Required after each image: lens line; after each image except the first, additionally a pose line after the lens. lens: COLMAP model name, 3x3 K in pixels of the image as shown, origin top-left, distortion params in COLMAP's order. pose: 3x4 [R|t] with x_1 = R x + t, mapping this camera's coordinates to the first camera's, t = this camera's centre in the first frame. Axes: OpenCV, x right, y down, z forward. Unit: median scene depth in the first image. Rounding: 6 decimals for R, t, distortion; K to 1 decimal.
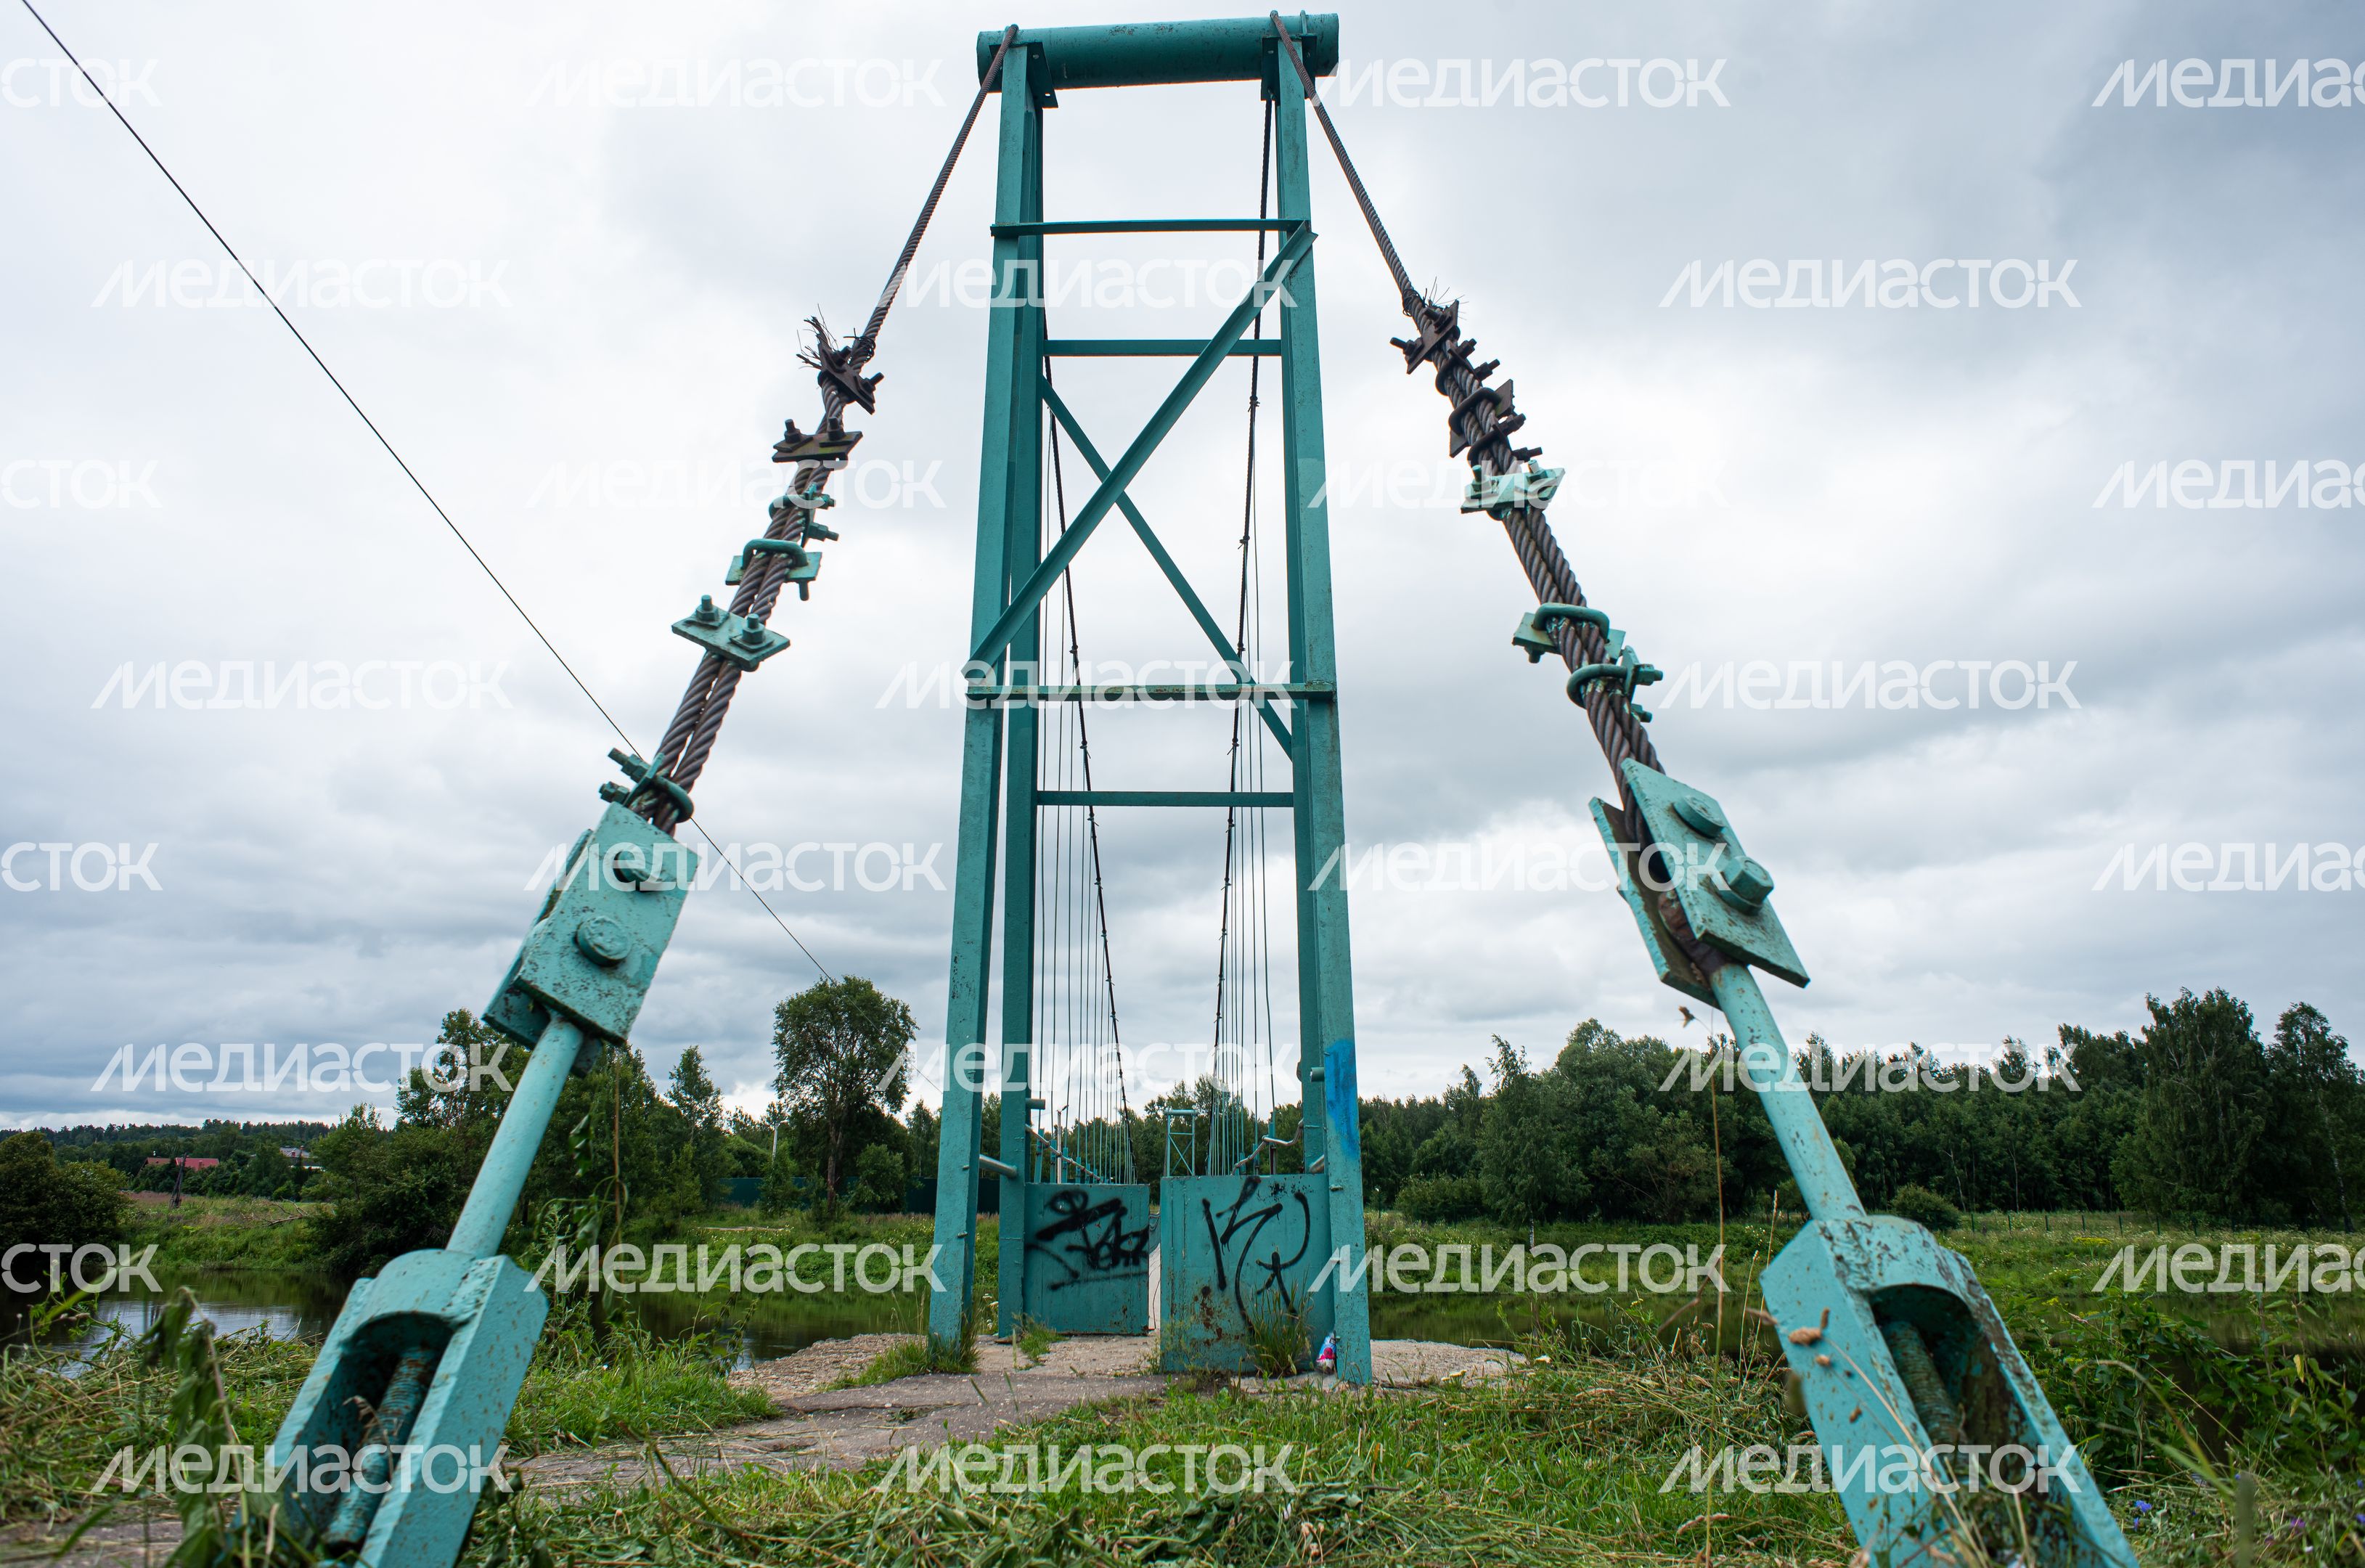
lens RADIAL K [[1635.2, 0, 1185.6], [0, 1635.2, 783.1], [0, 0, 1]] dist [-0.076971, 0.058582]
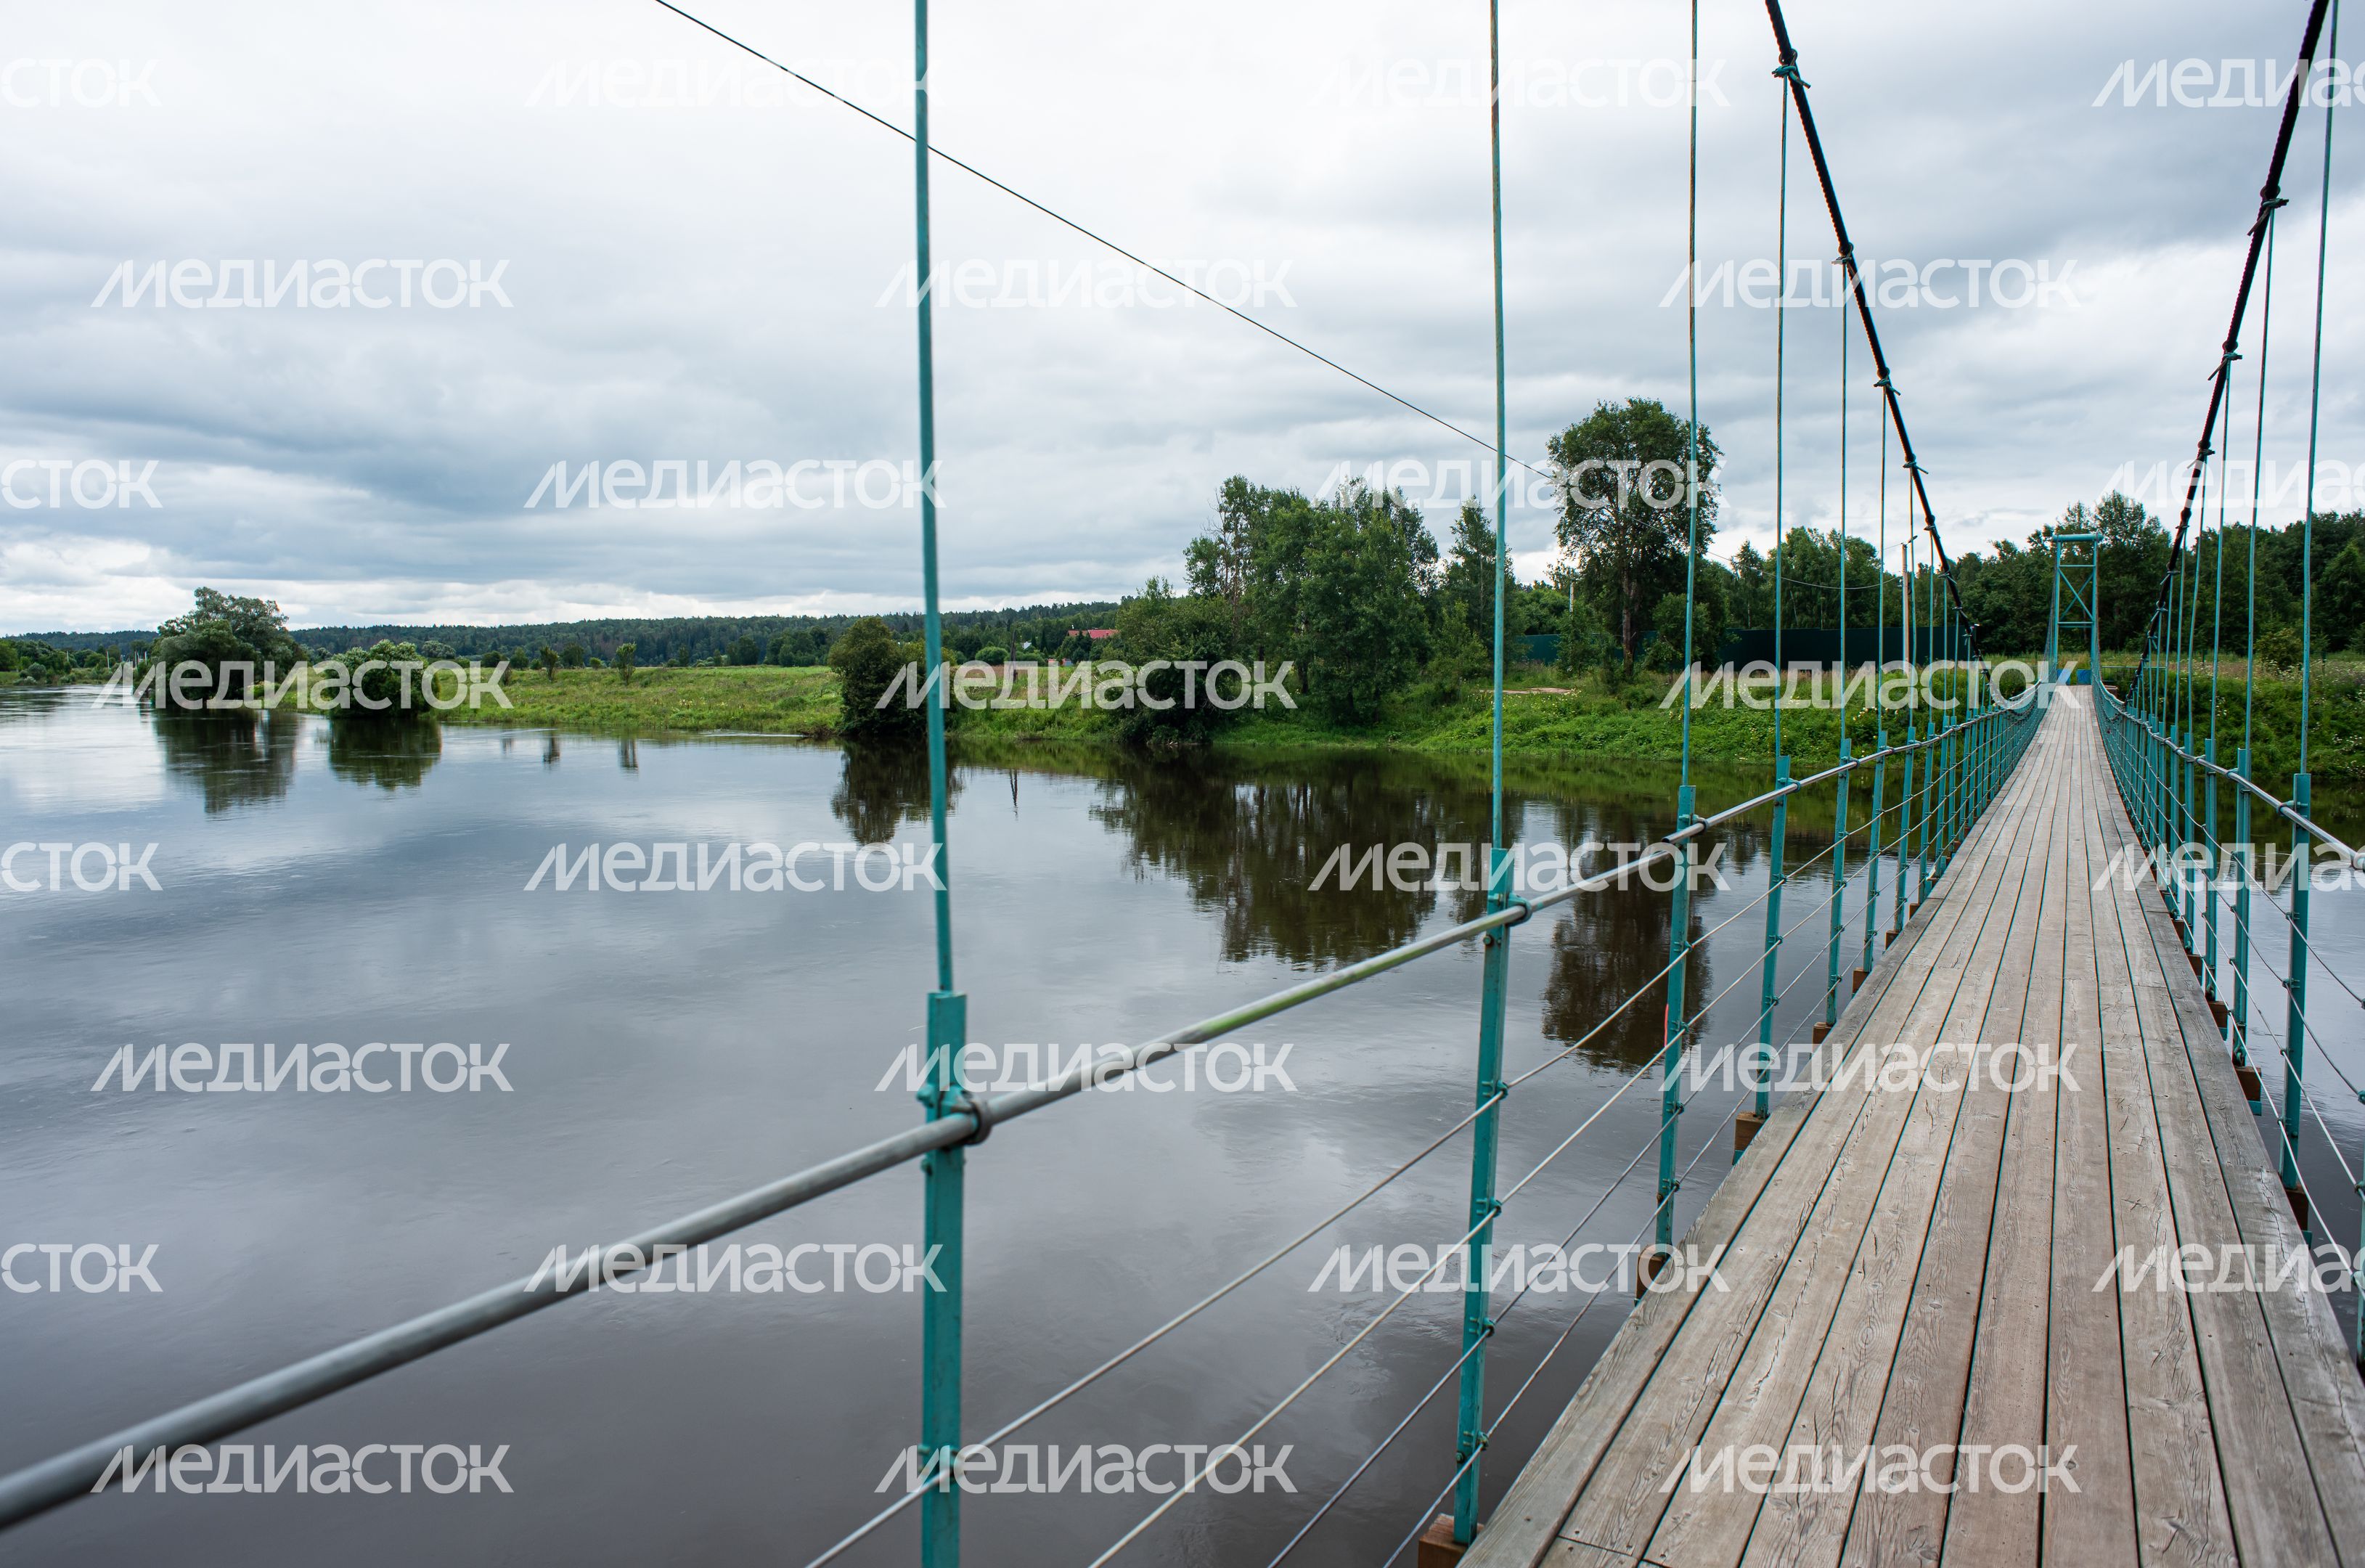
lens RADIAL K [[1626.4, 0, 1154.5], [0, 1626.4, 782.1], [0, 0, 1]] dist [-0.081476, 0.047003]
pose [[0.865260, 0.020311, -0.500913, -0.001523], [0.144970, 0.946353, 0.288790, 0.031263], [0.479906, -0.322496, 0.815896, 0.143785]]
